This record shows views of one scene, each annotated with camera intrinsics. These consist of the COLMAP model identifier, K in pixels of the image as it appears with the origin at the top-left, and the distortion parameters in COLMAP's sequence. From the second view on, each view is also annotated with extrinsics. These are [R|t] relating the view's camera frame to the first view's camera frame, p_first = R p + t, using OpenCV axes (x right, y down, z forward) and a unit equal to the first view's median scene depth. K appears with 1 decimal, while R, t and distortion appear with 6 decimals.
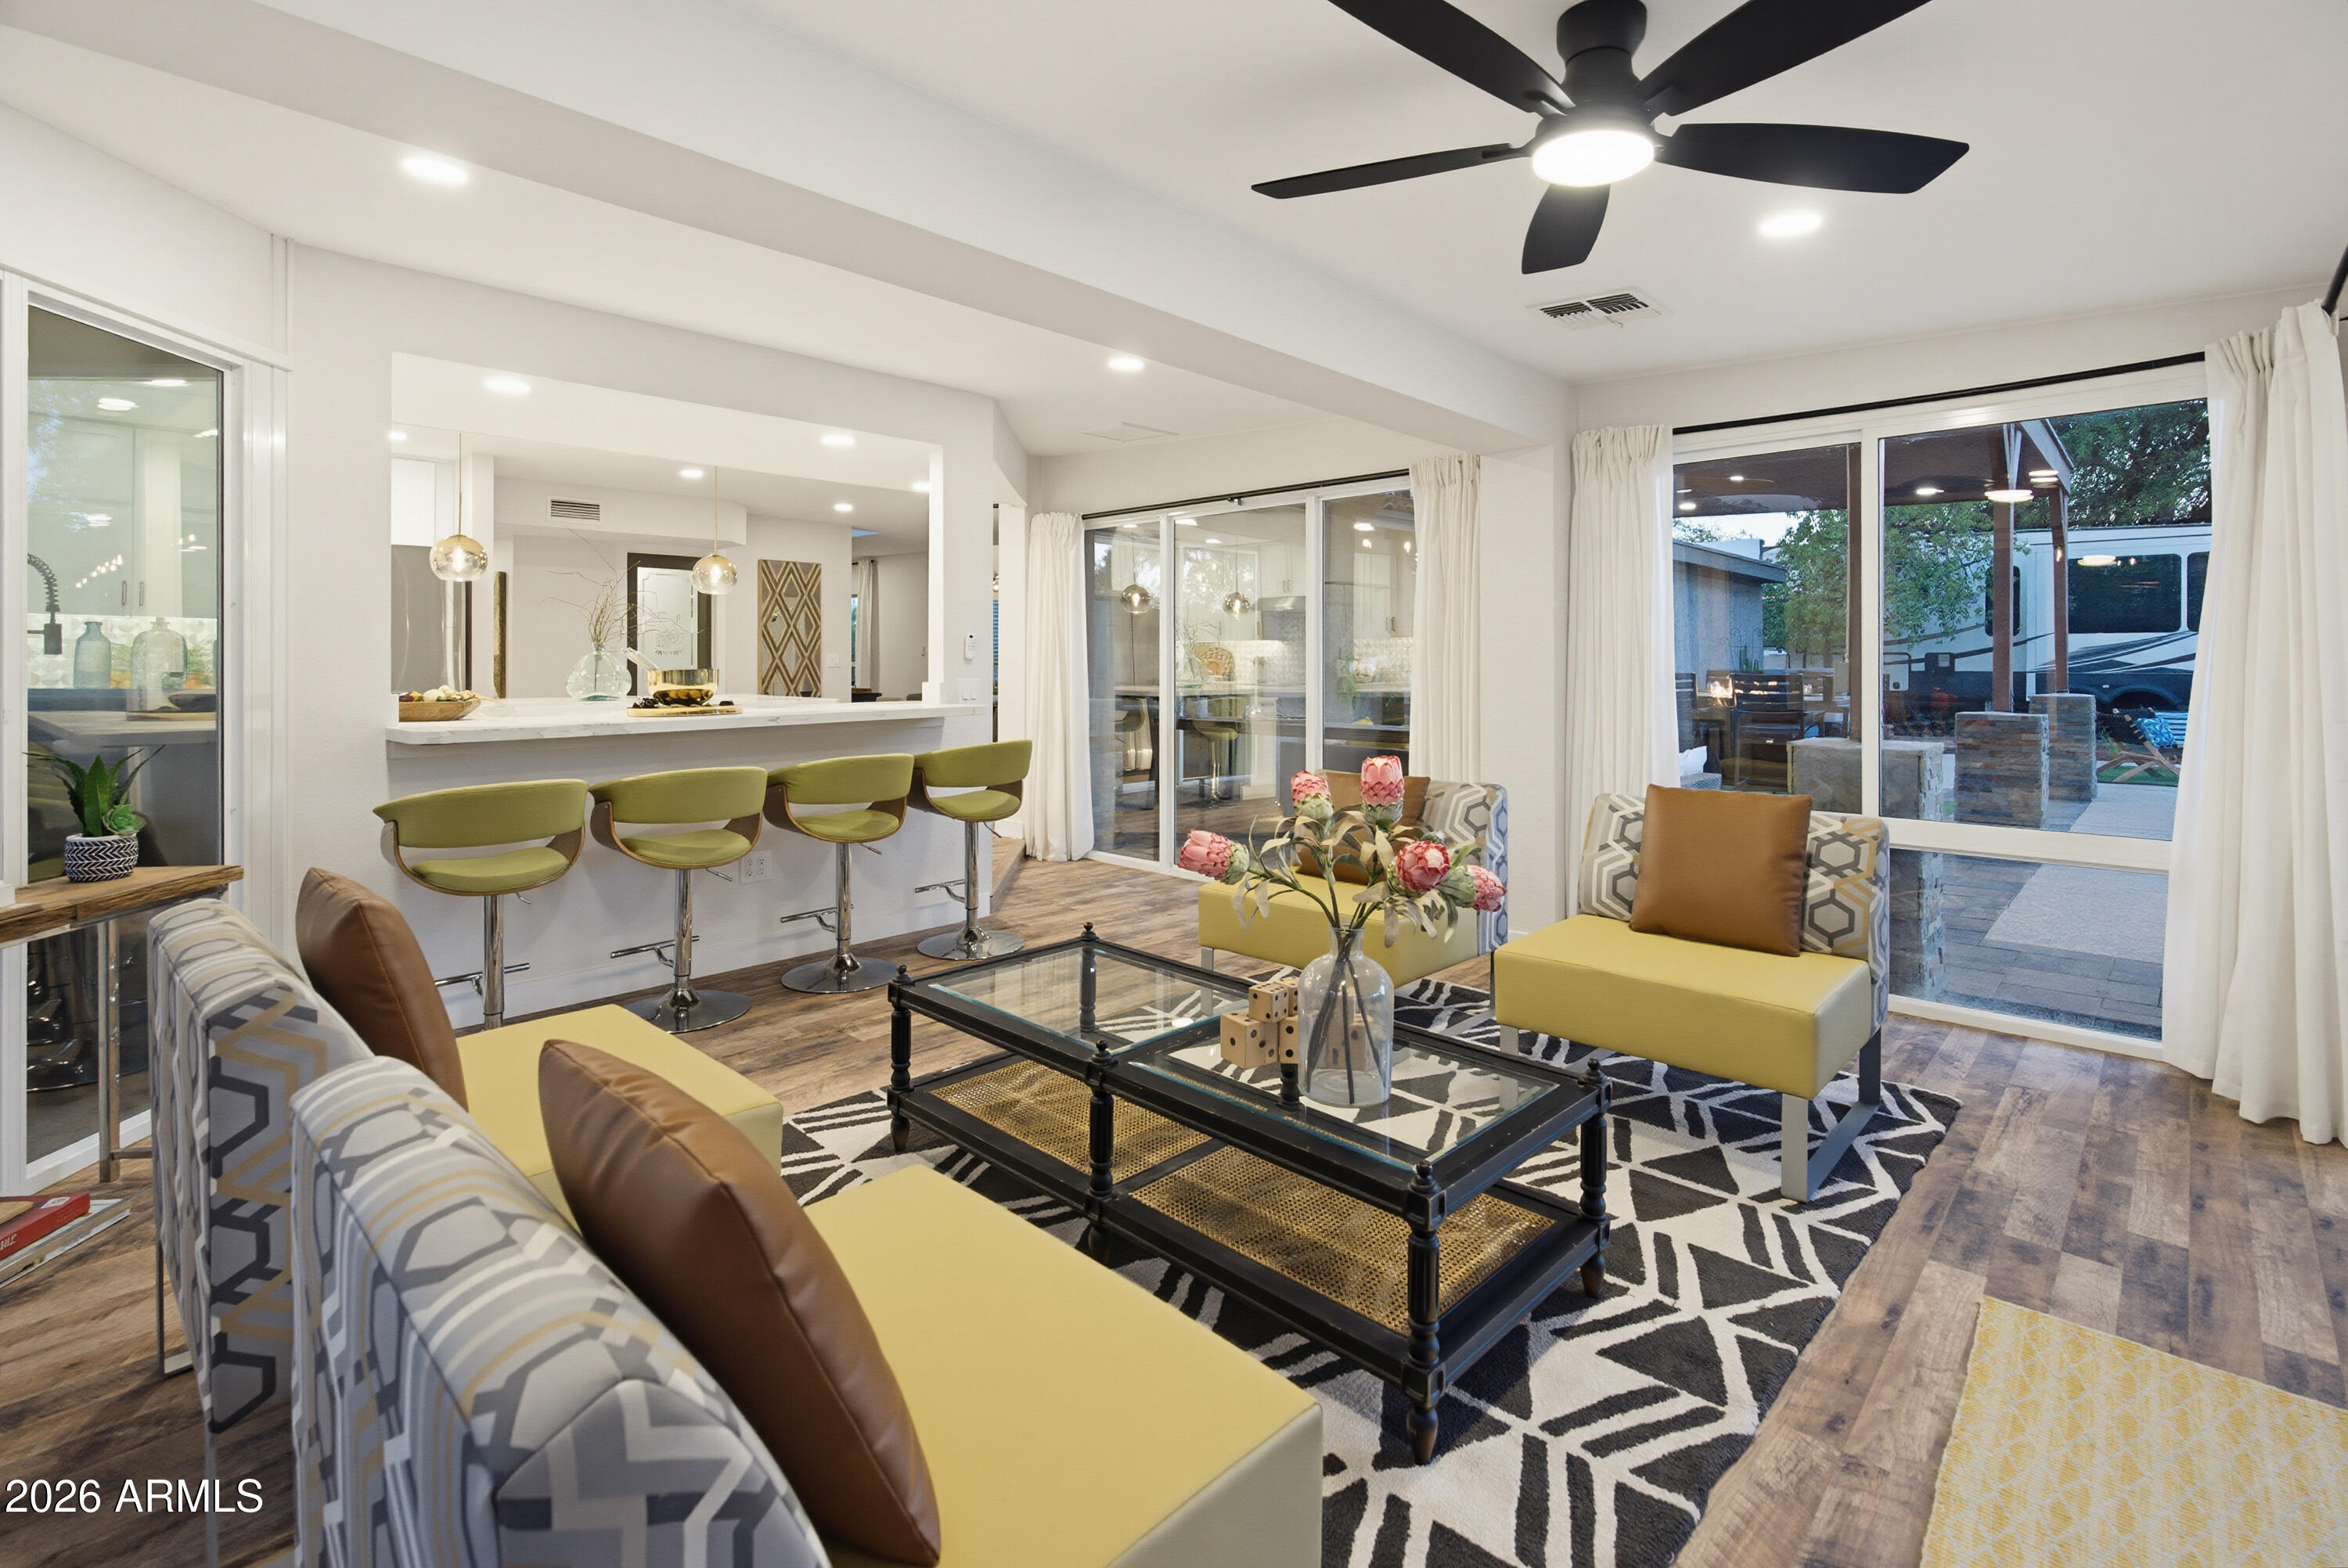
lens RADIAL K [[1081.8, 0, 1175.5], [0, 1081.8, 688.5], [0, 0, 1]] dist [-0.001208, 0.000097]
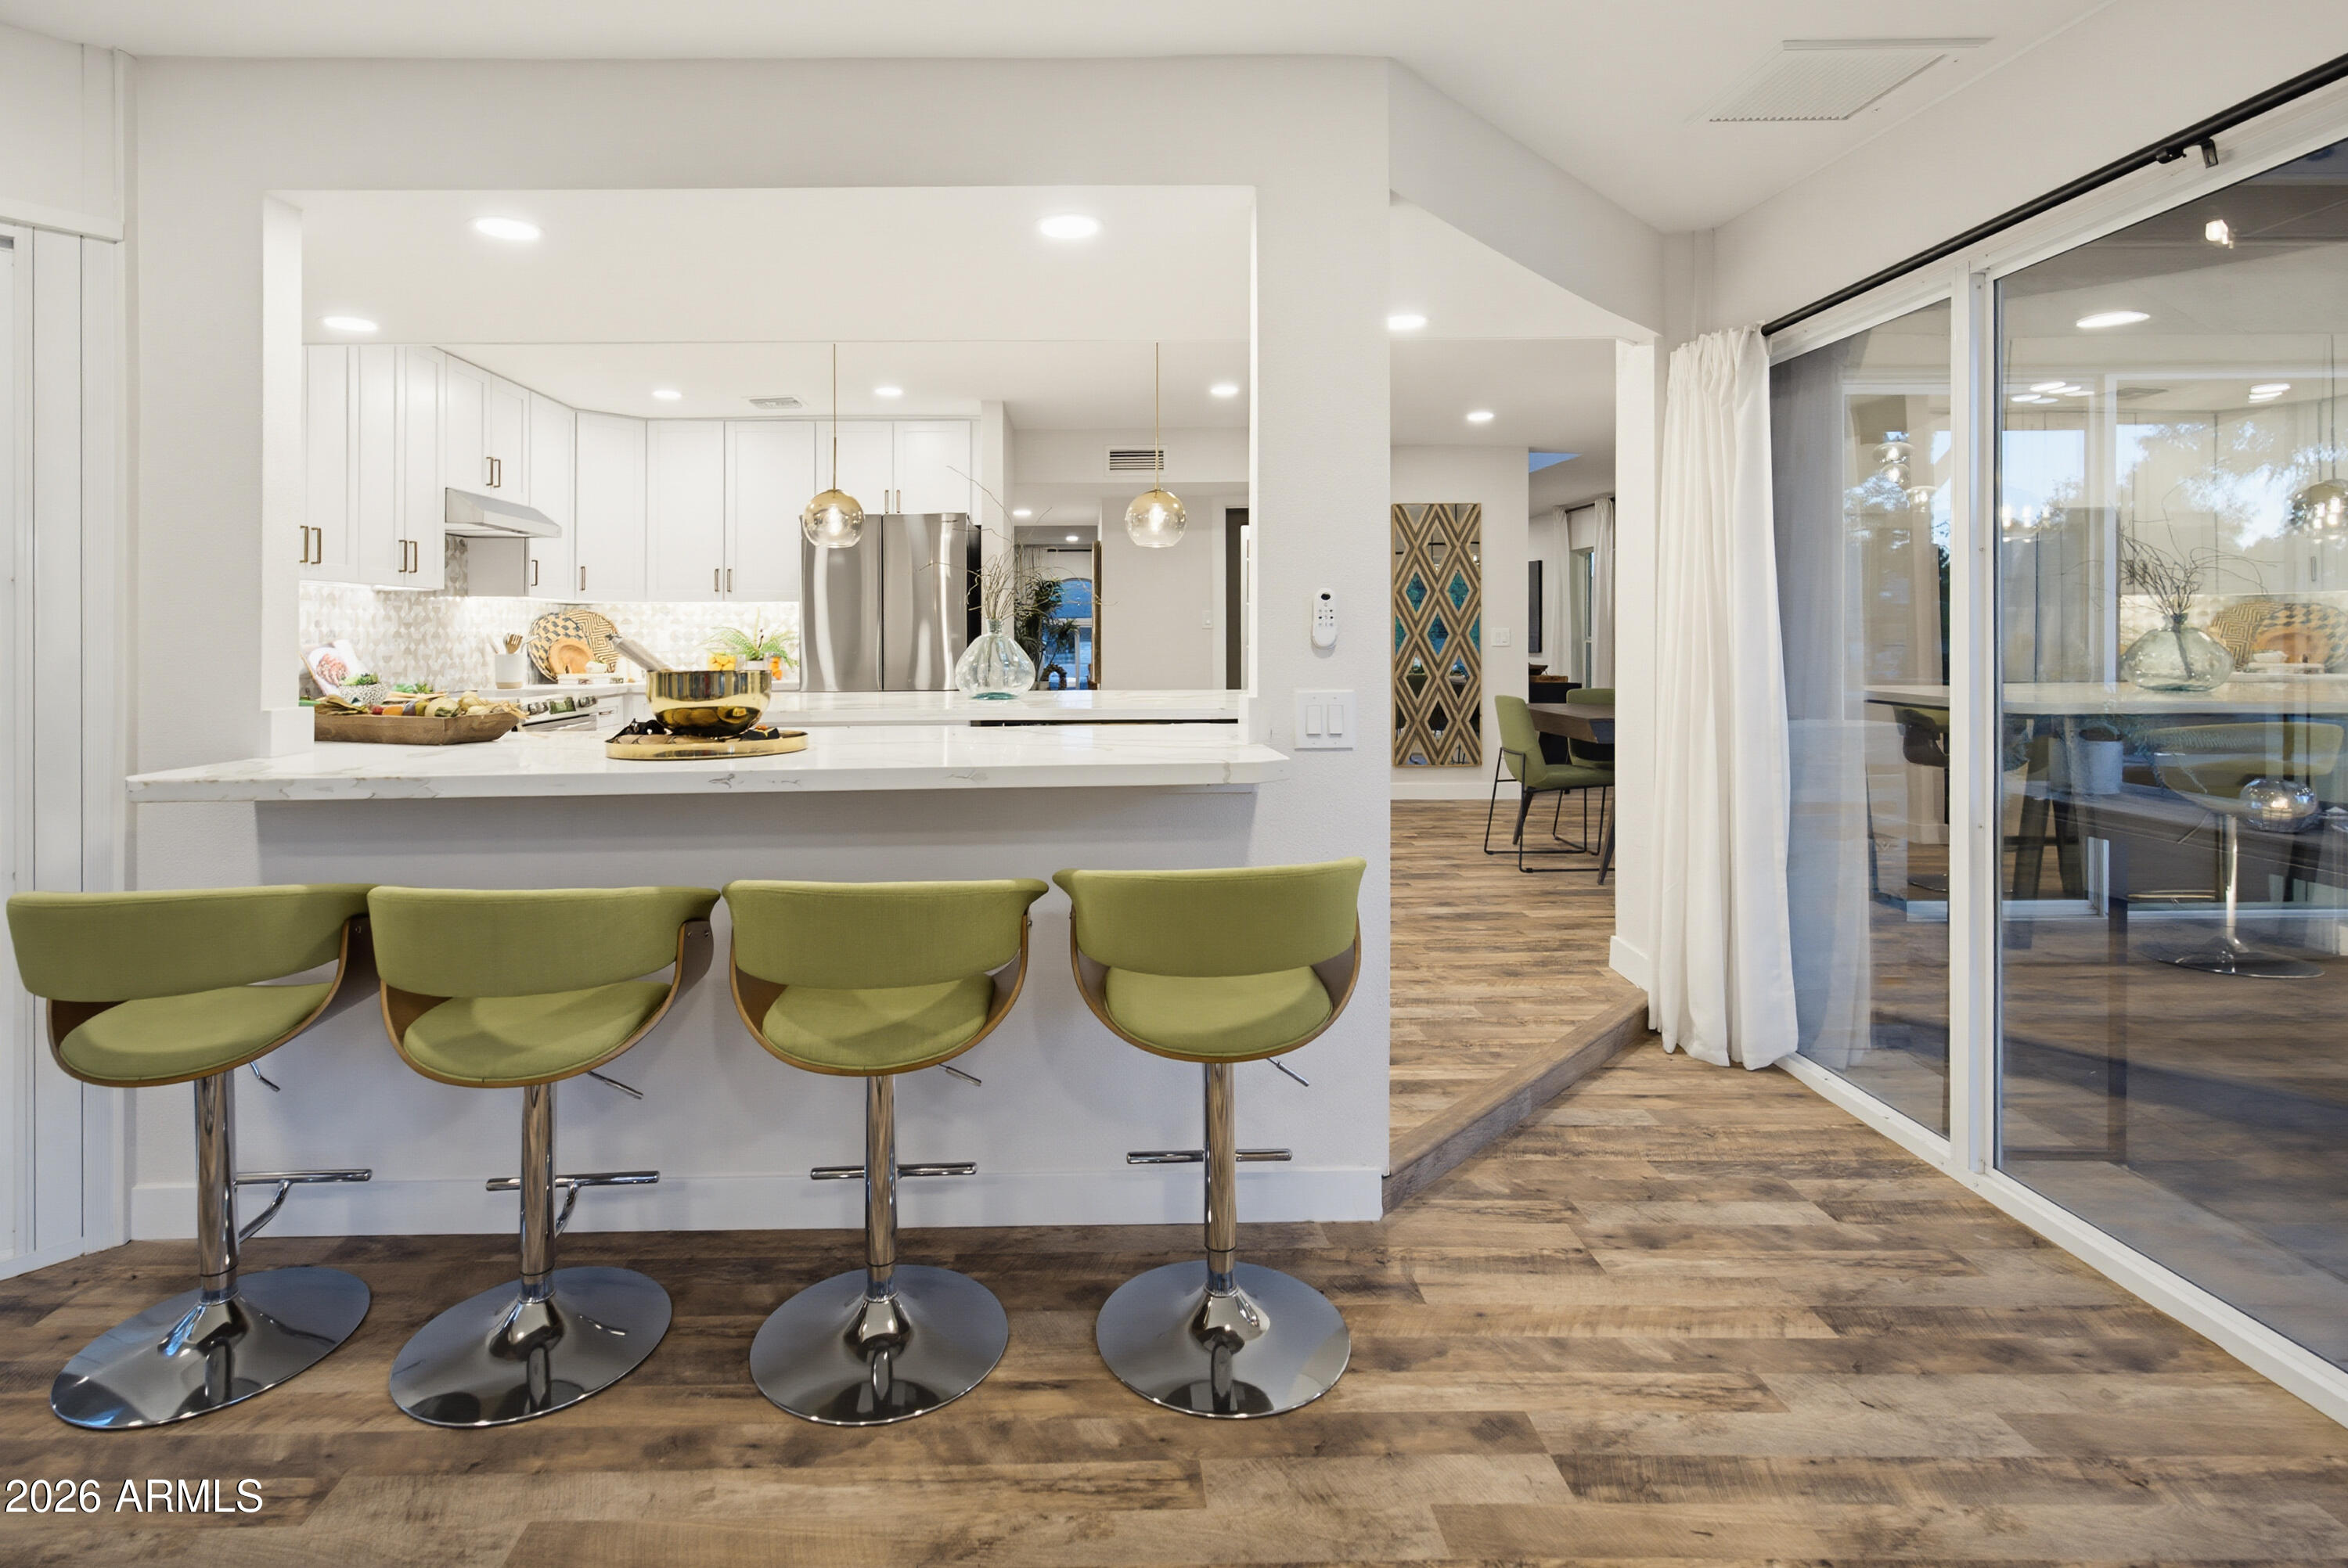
lens RADIAL K [[1116.7, 0, 1099.6], [0, 1116.7, 643.3], [0, 0, 1]] dist [0.001444, 0.000310]
pose [[0.689731, -0.000611, -0.724065, 0.064414], [-0.010043, 0.999895, -0.010411, -0.017566], [0.723996, 0.014452, 0.689653, 0.470253]]
